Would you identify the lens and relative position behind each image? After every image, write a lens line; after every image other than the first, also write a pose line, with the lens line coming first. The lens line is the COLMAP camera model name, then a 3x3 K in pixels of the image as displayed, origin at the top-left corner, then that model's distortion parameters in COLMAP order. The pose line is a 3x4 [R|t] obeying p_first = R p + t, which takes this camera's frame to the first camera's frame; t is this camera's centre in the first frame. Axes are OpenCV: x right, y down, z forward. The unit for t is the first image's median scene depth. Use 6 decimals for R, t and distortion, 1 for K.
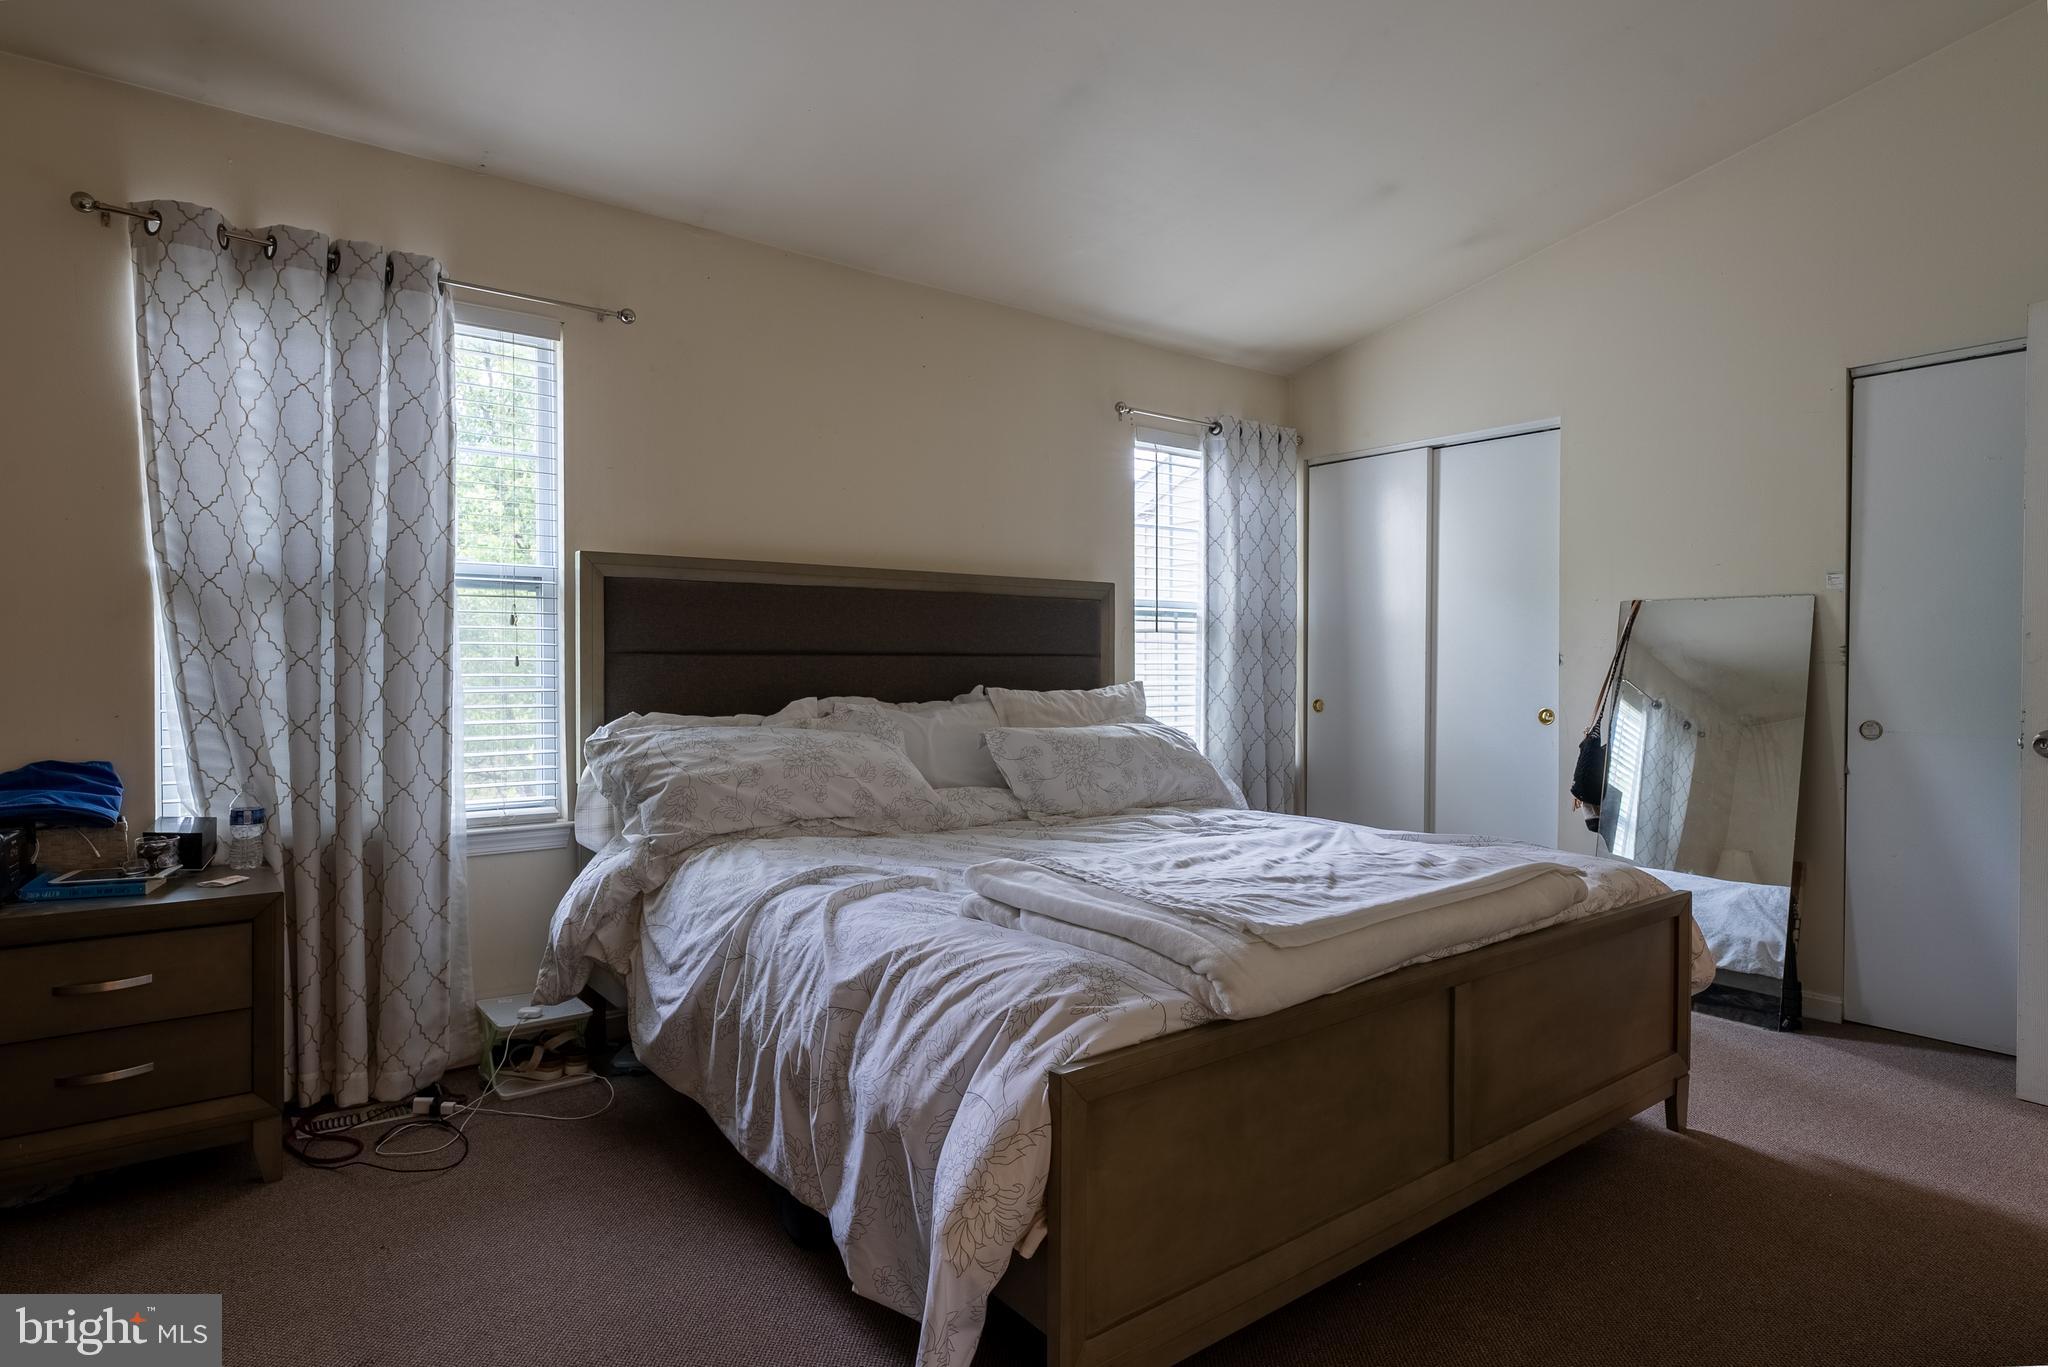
lens RADIAL K [[1134.2, 0, 1024.0], [0, 1134.2, 683.5], [0, 0, 1]] dist [0.007247, 0.000017]
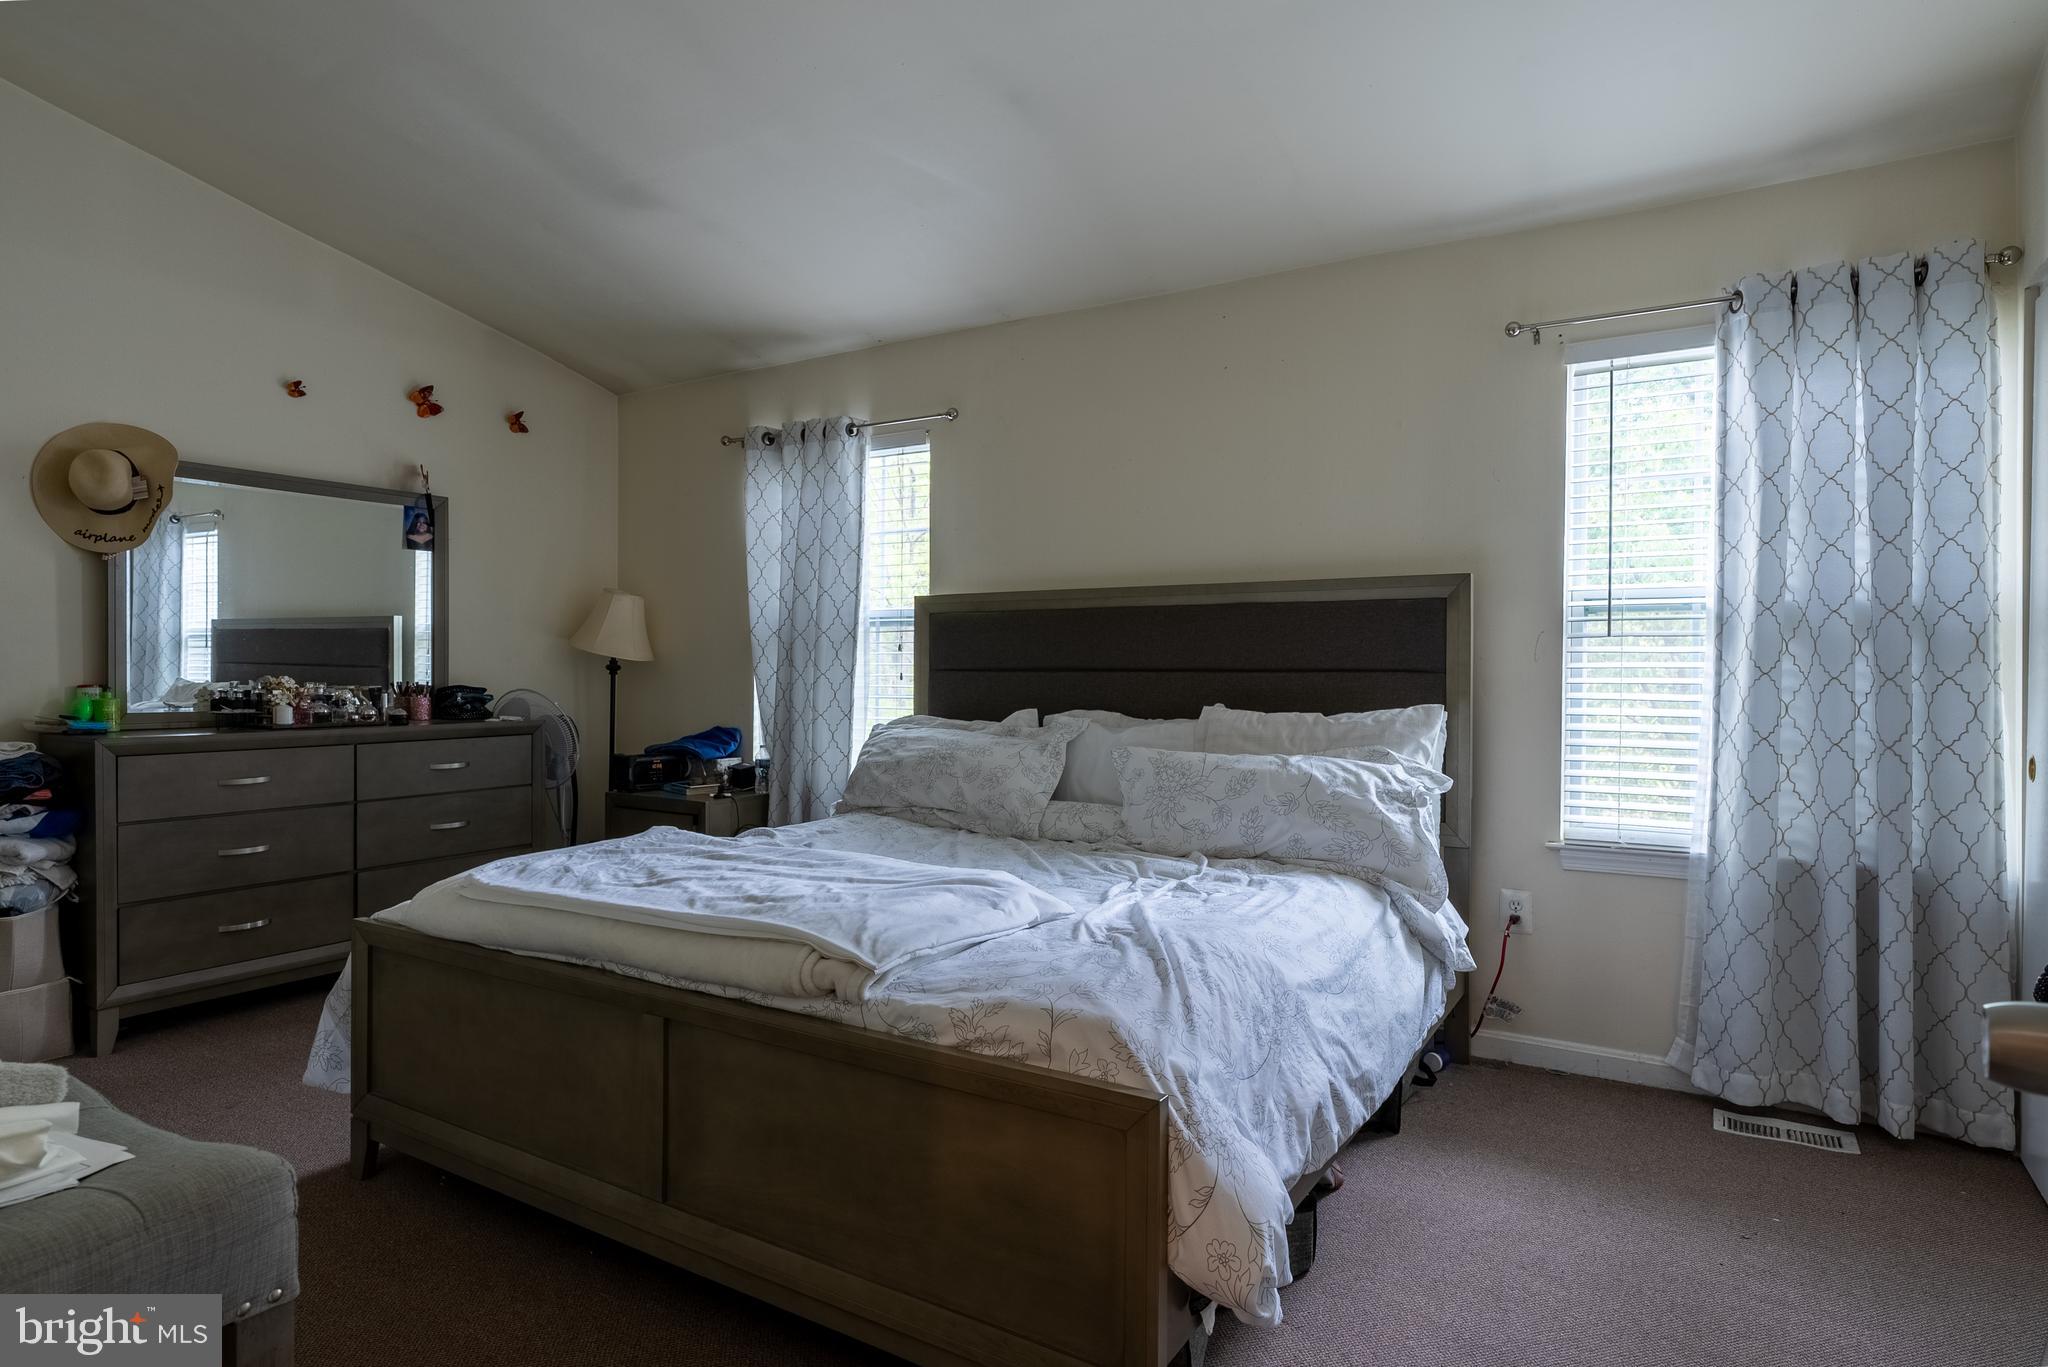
lens RADIAL K [[1112.8, 0, 1024.0], [0, 1112.8, 683.5], [0, 0, 1]] dist [-0.002752, 0.000372]
pose [[0.351726, -0.000994, -0.936102, 0.627043], [-0.028387, 0.999528, -0.011727, 0.000184], [0.935672, 0.030698, 0.351532, 0.454462]]
